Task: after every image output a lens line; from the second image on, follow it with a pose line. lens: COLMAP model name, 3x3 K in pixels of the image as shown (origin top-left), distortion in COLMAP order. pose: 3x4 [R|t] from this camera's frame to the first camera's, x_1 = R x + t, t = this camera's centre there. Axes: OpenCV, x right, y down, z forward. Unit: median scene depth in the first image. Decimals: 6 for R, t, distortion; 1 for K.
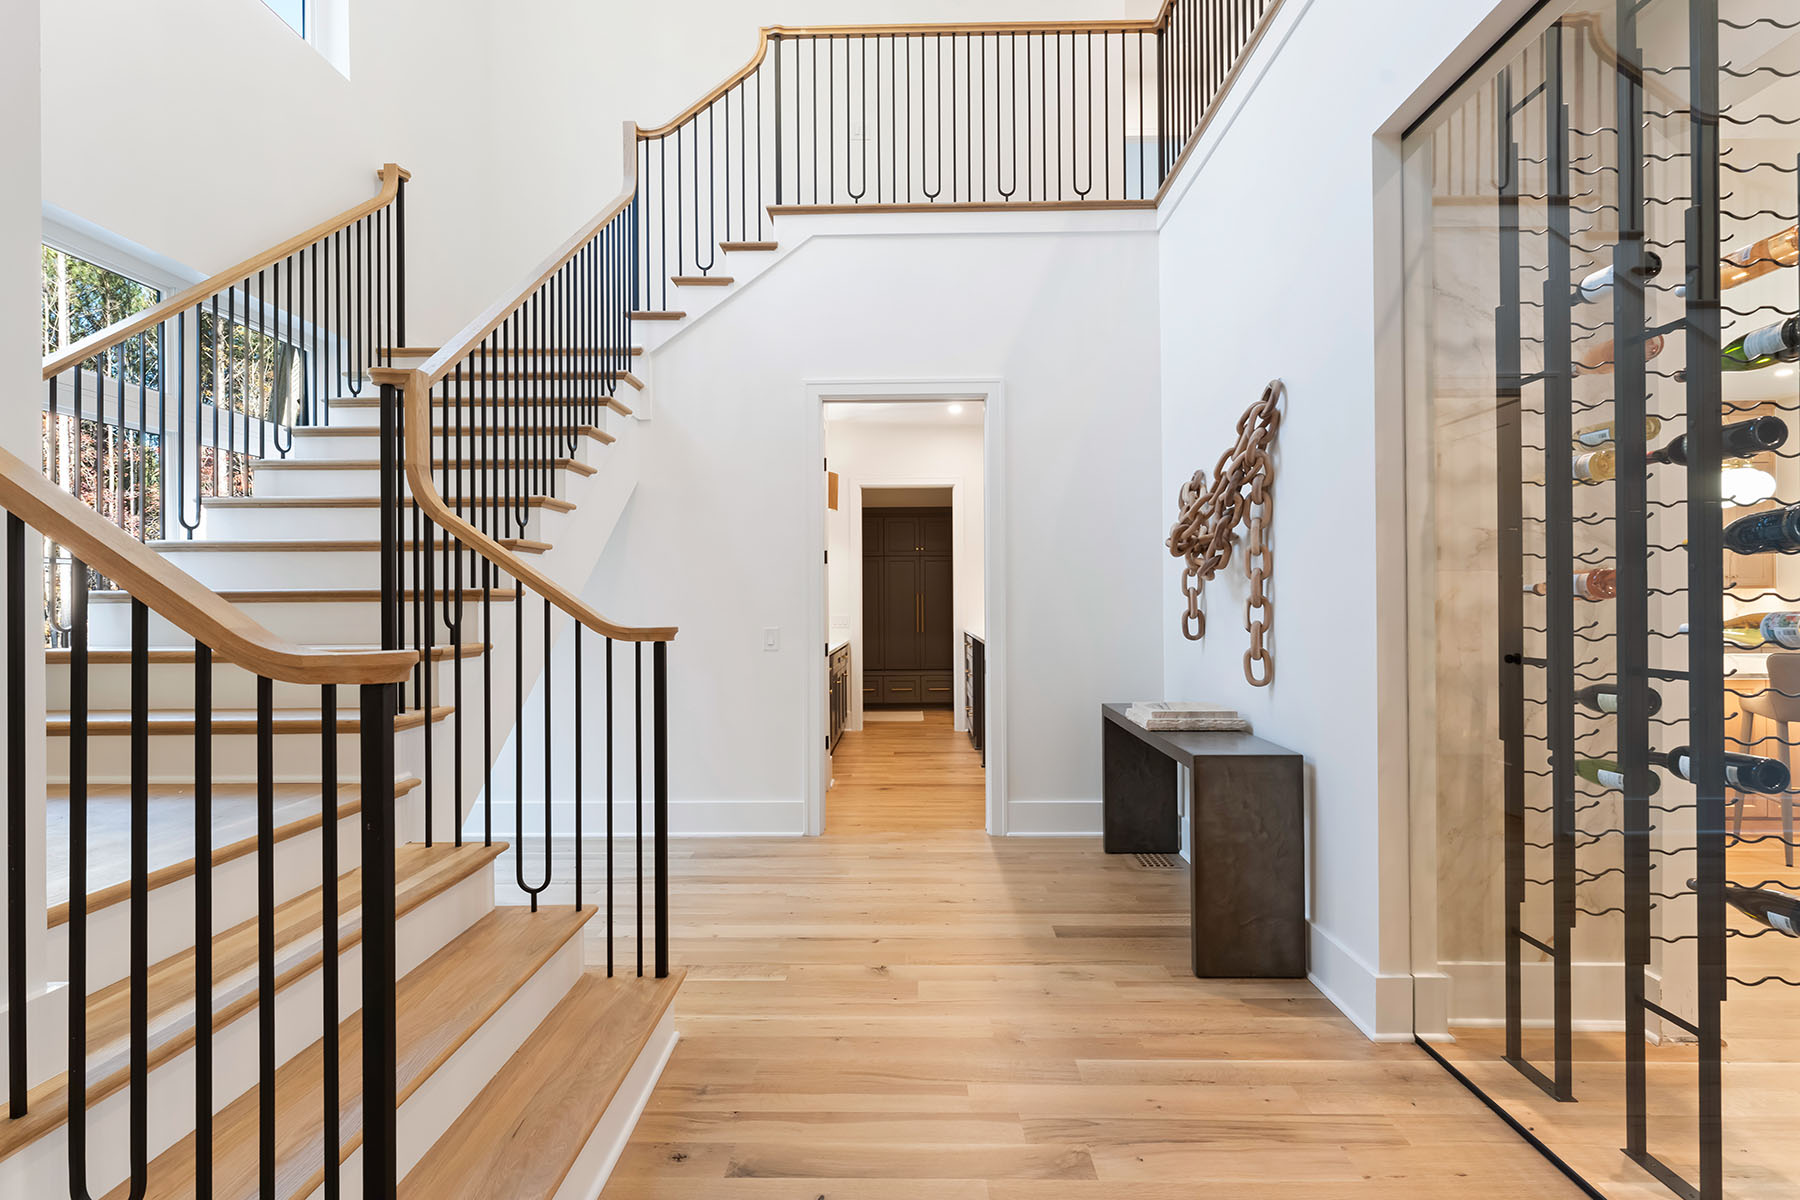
lens RADIAL K [[908.8, 0, 902.1], [0, 908.8, 591.9], [0, 0, 1]] dist [-0.007288, 0.010532]
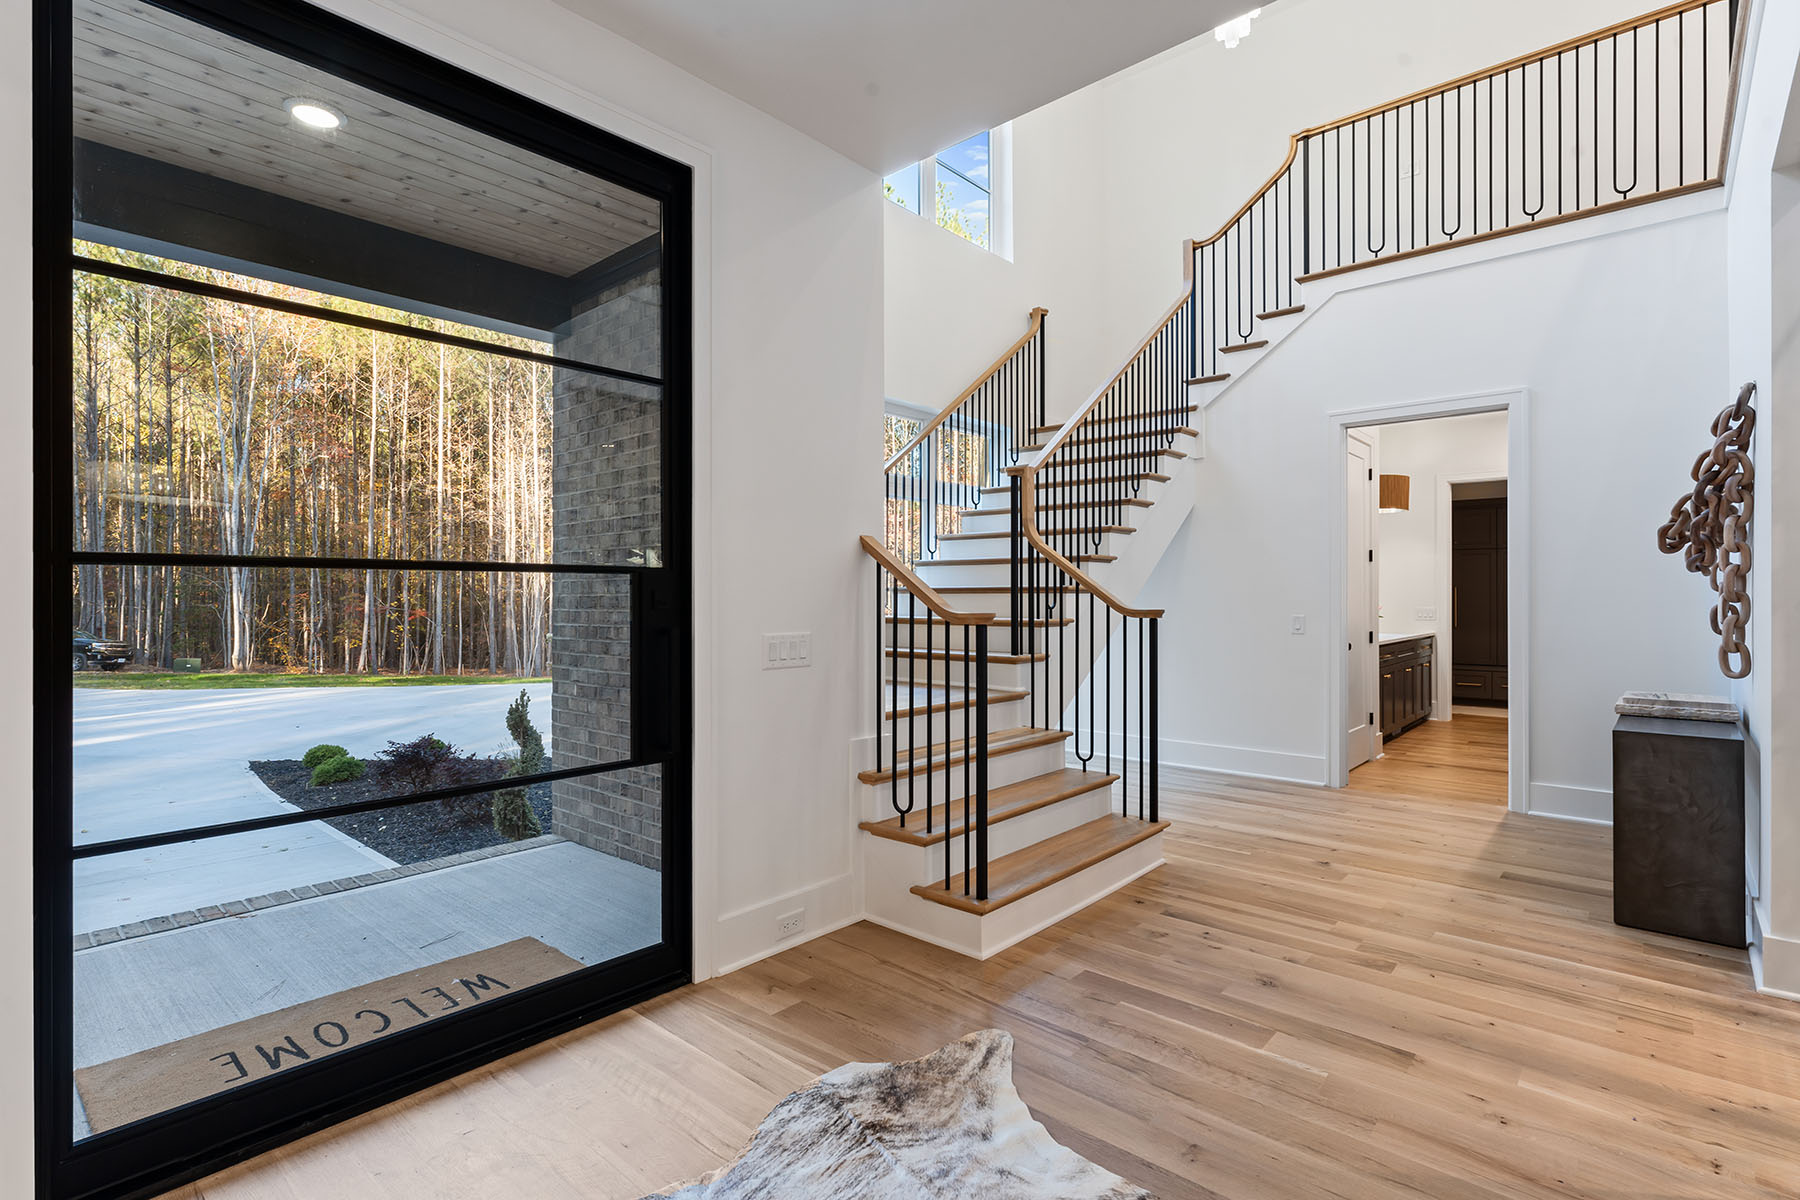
lens RADIAL K [[865.3, 0, 900.0], [0, 865.3, 600.0], [0, 0, 1]] dist [-0.000620, -0.000090]
pose [[0.756733, 0.009275, -0.653658, 0.310043], [0.001057, 0.999881, 0.015412, -0.002044], [0.653723, -0.012353, 0.756633, -0.364268]]
